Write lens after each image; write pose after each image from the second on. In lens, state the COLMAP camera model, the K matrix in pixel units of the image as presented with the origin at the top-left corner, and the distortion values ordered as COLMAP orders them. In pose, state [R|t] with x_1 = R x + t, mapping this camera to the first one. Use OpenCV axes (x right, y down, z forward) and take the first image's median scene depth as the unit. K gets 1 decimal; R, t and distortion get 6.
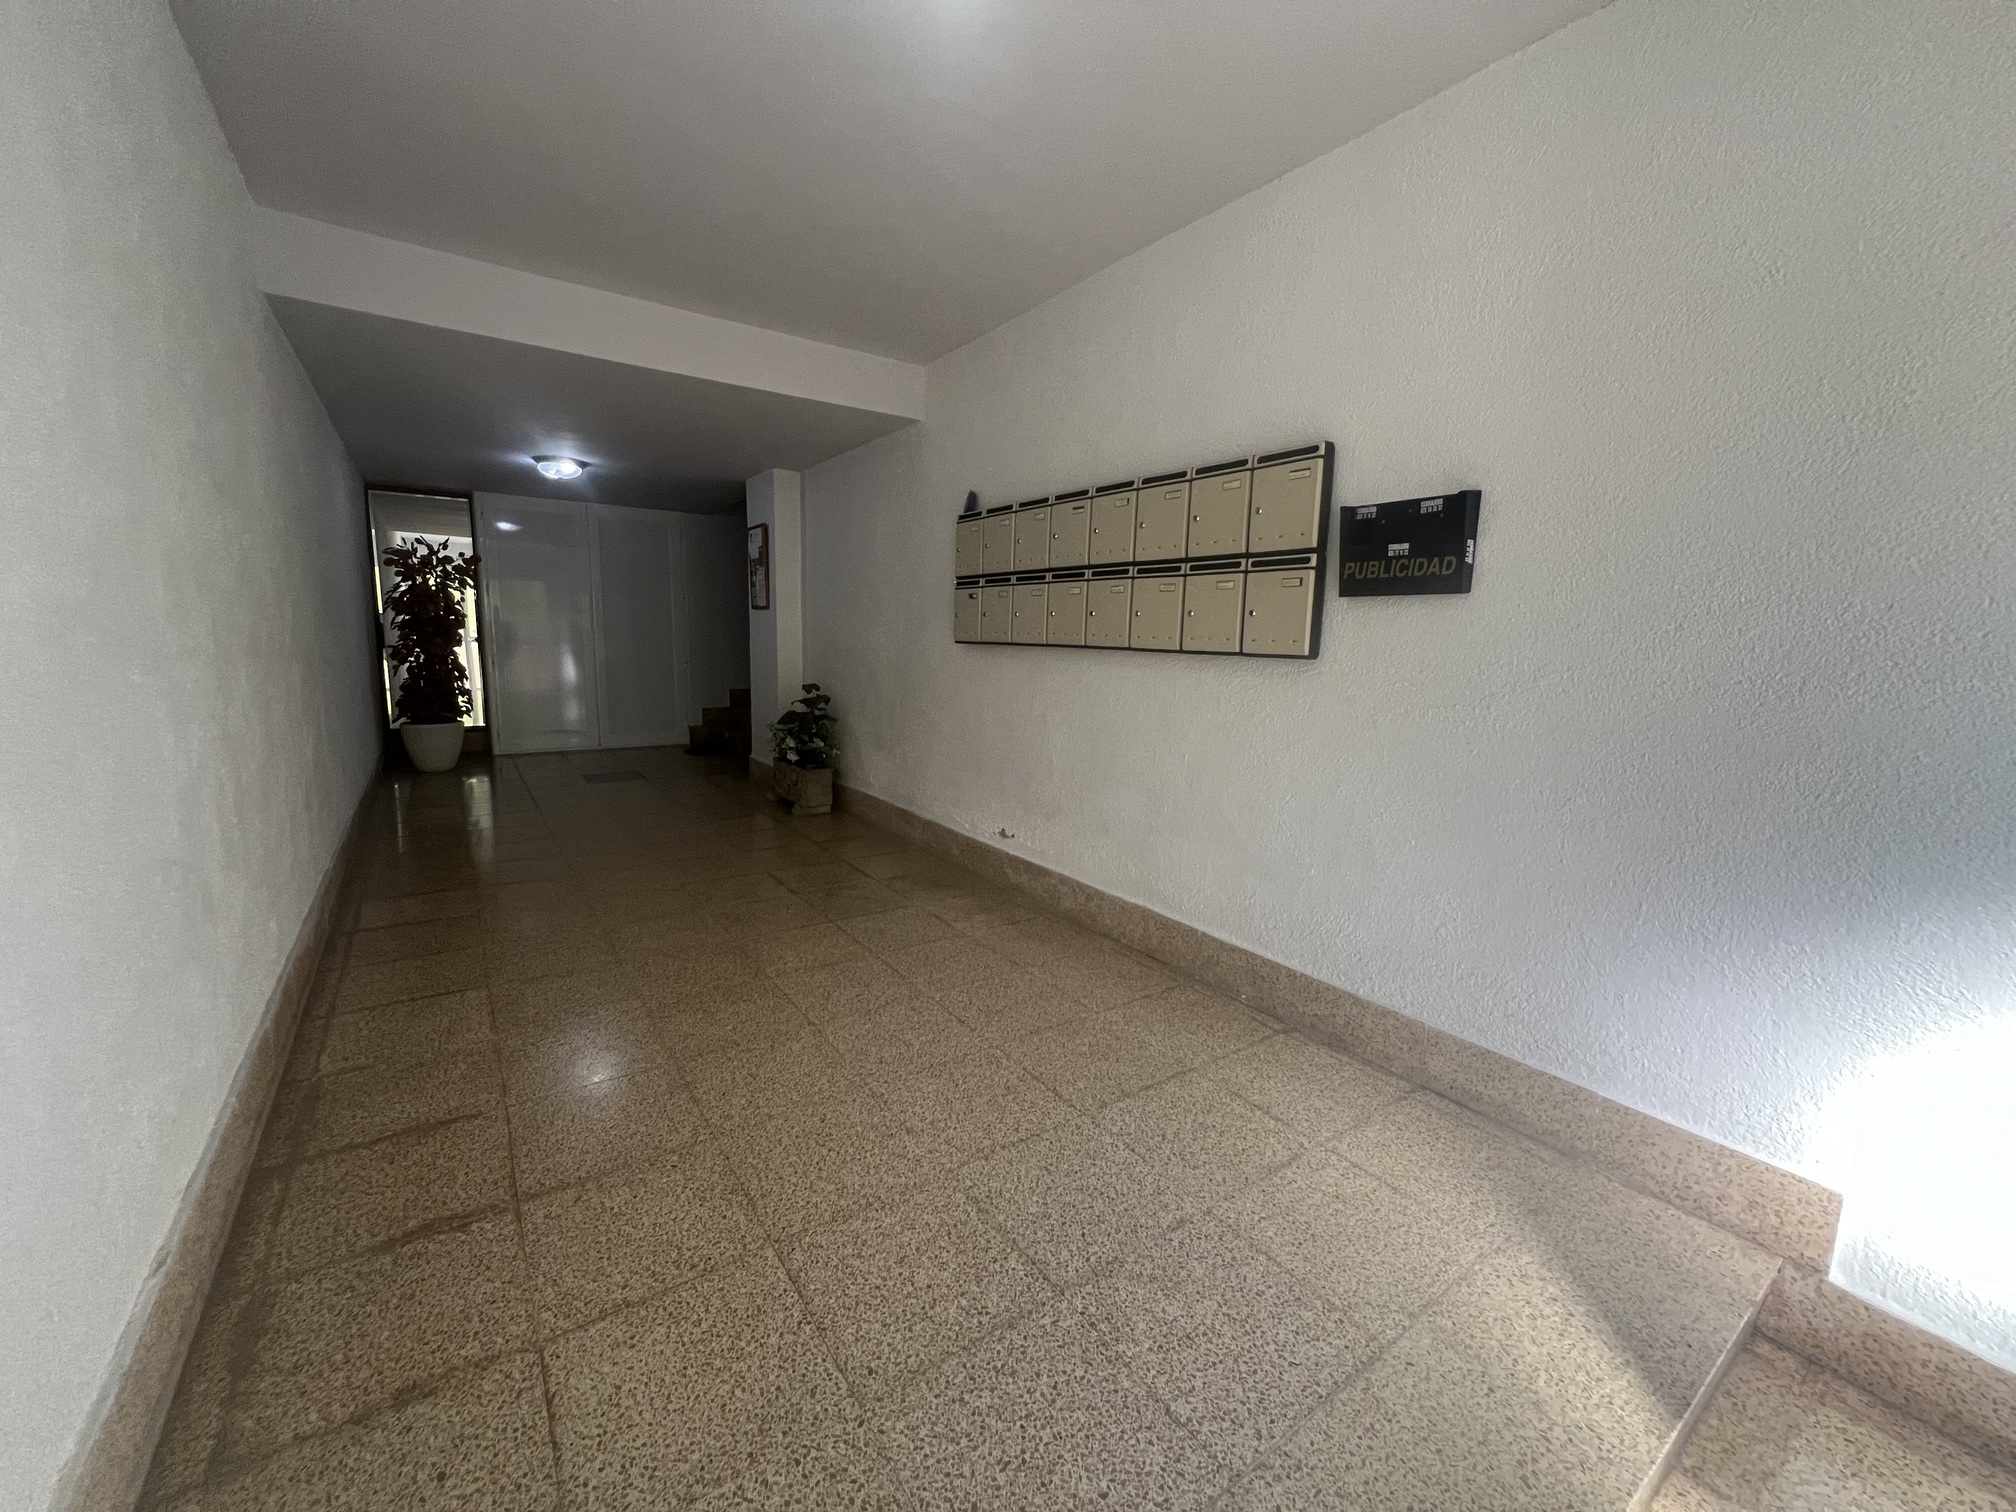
lens RADIAL K [[807.4, 0, 1001.0], [0, 807.4, 755.0], [0, 0, 1]] dist [-0.000837, -0.000570]
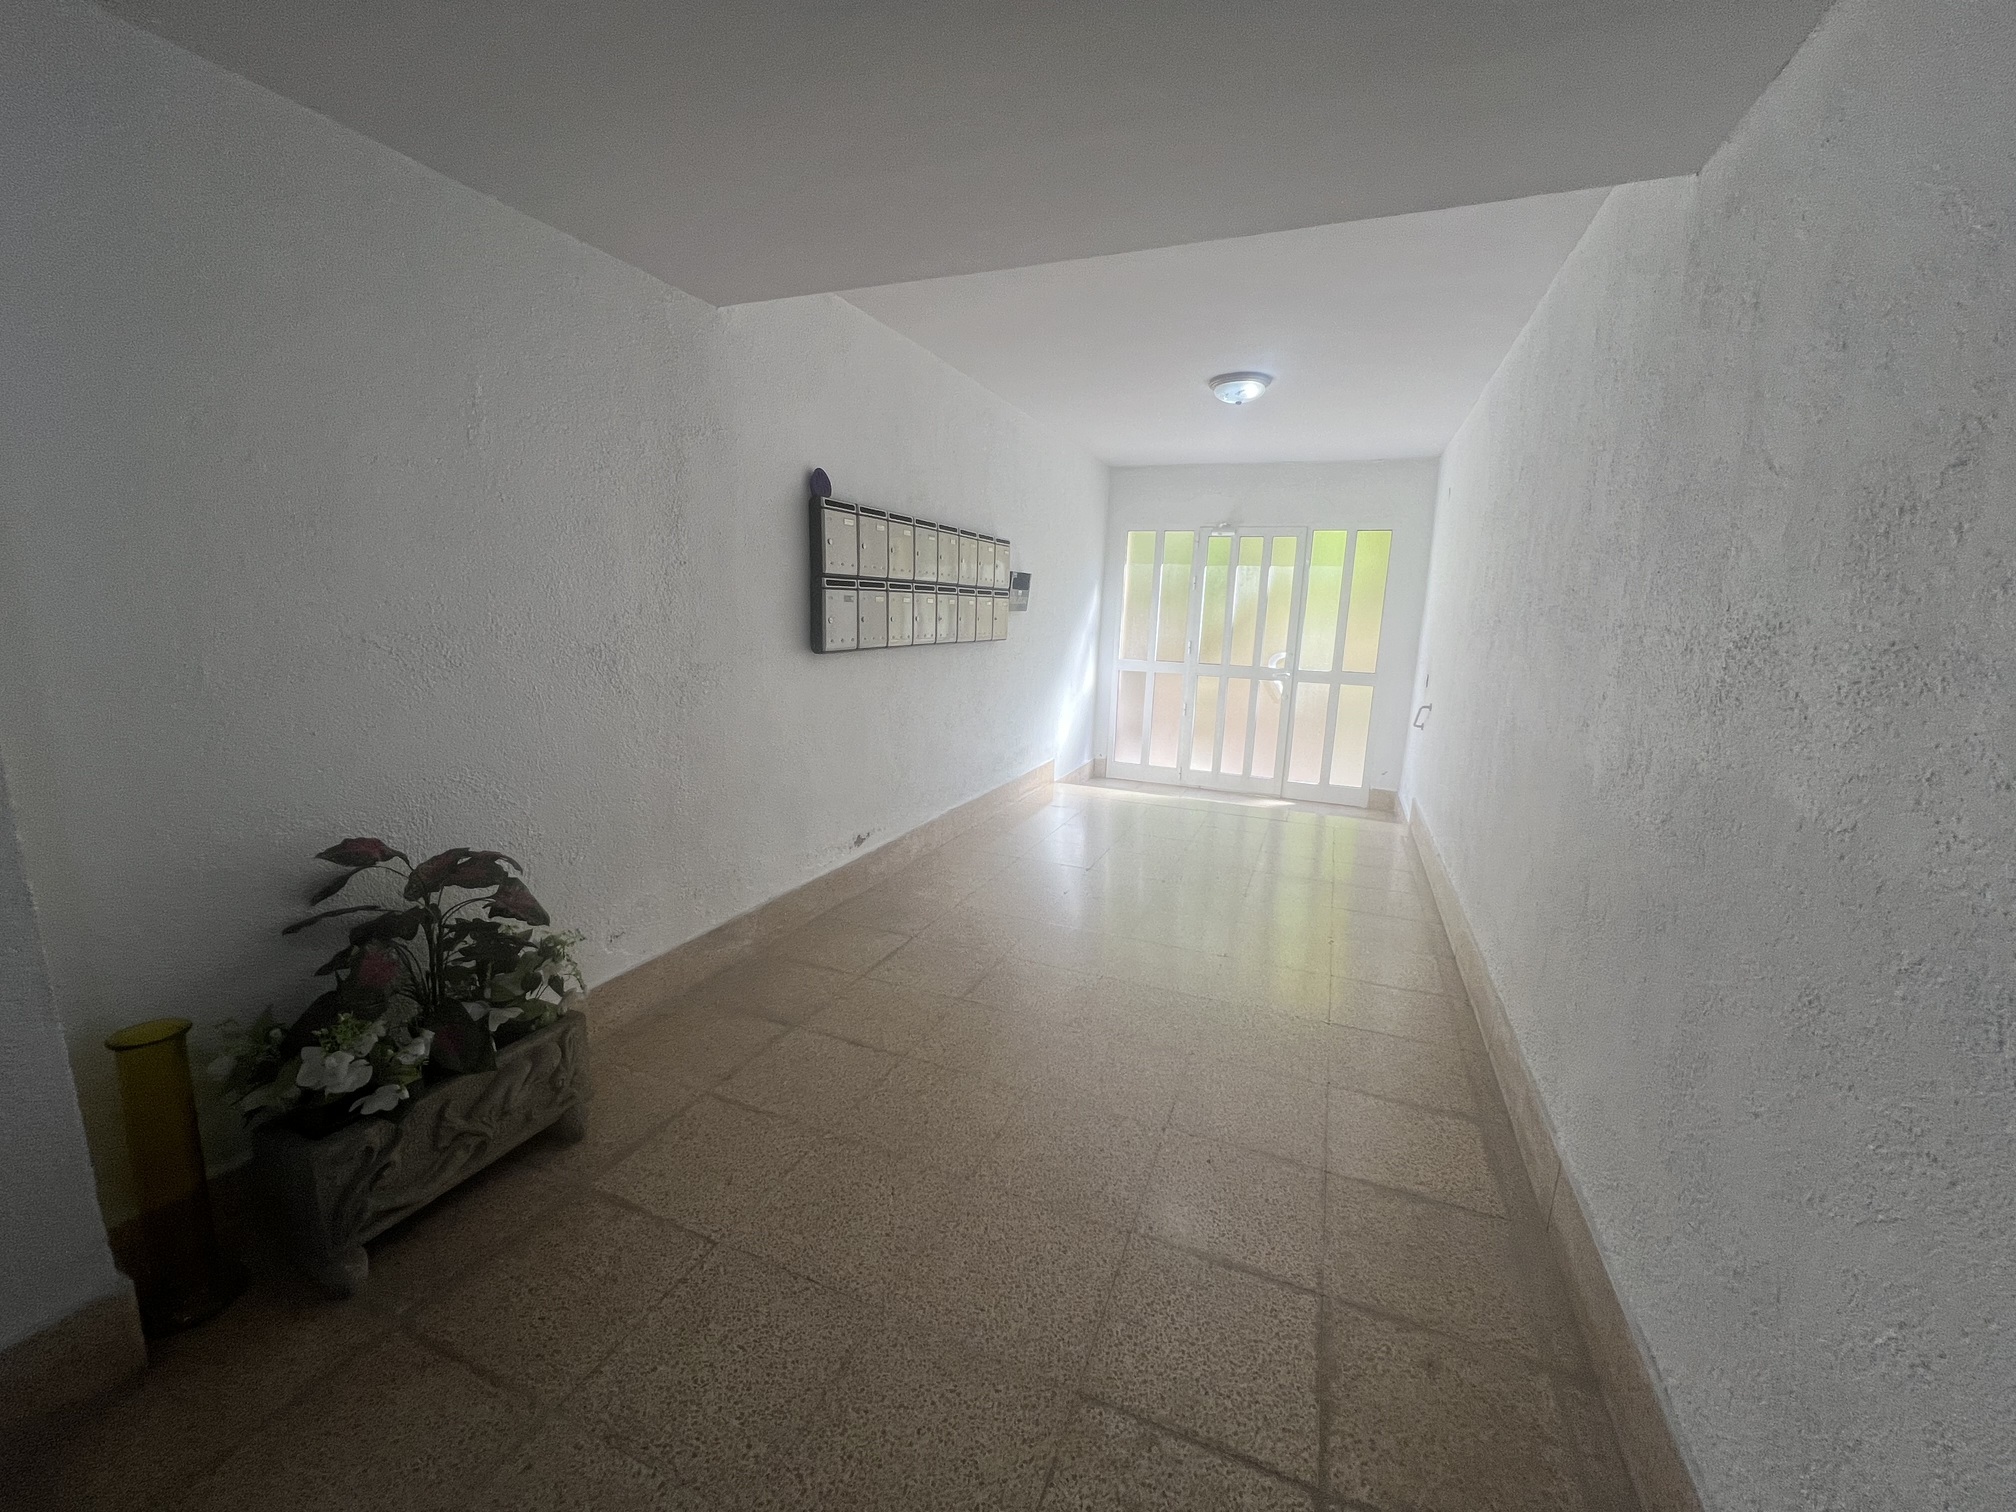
lens RADIAL K [[807.4, 0, 1001.0], [0, 807.4, 755.0], [0, 0, 1]] dist [-0.000837, -0.000570]
pose [[-0.539905, -0.145949, 0.828976, -1.017459], [0.136162, 0.956738, 0.257123, -0.264538], [-0.830640, 0.251697, -0.496675, 1.497967]]
